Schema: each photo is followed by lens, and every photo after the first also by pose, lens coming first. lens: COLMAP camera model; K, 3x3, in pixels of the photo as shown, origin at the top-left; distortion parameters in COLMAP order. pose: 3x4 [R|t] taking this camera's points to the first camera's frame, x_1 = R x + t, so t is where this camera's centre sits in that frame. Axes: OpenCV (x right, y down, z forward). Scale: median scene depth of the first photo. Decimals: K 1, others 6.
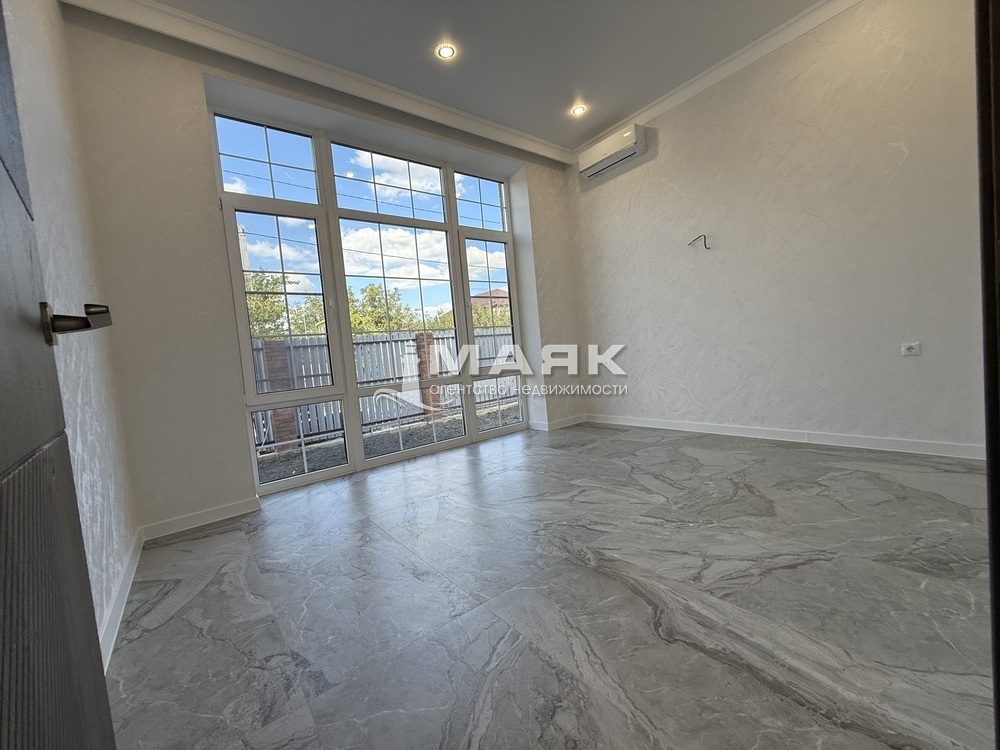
lens RADIAL K [[398.4, 0, 495.1], [0, 398.4, 376.0], [0, 0, 1]] dist [-0.000311, 0.000274]
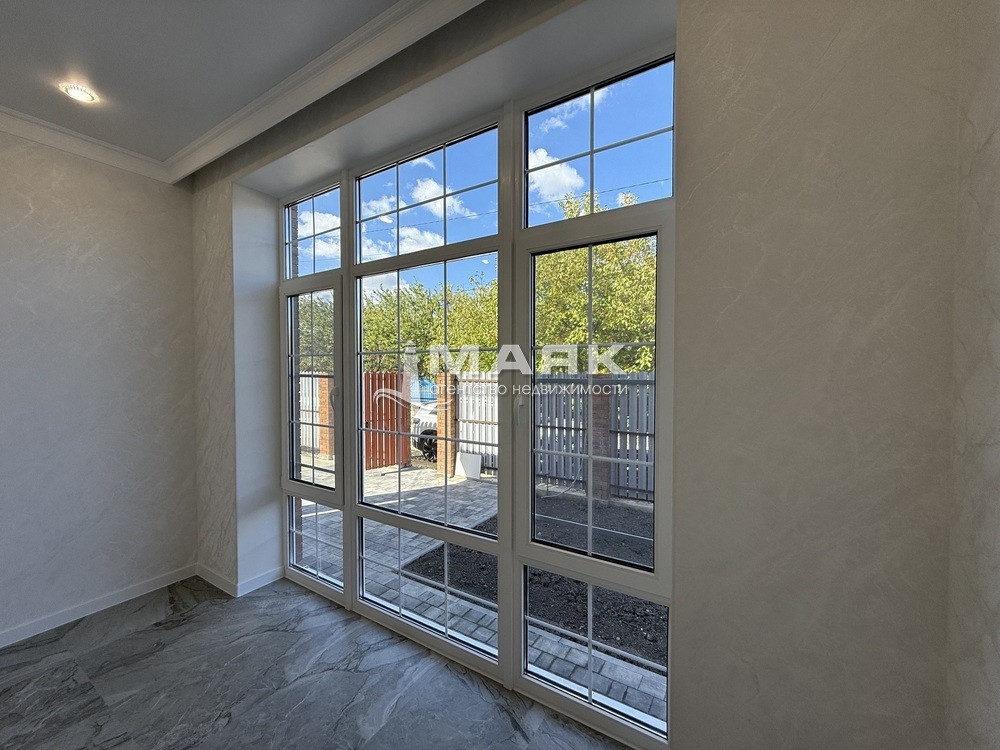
lens RADIAL K [[398.4, 0, 495.1], [0, 398.4, 376.0], [0, 0, 1]] dist [-0.000311, 0.000274]
pose [[0.351368, 0.109894, -0.929766, 0.360844], [-0.077088, 0.993111, 0.088249, -0.249722], [0.933059, 0.040666, 0.357419, 0.826765]]
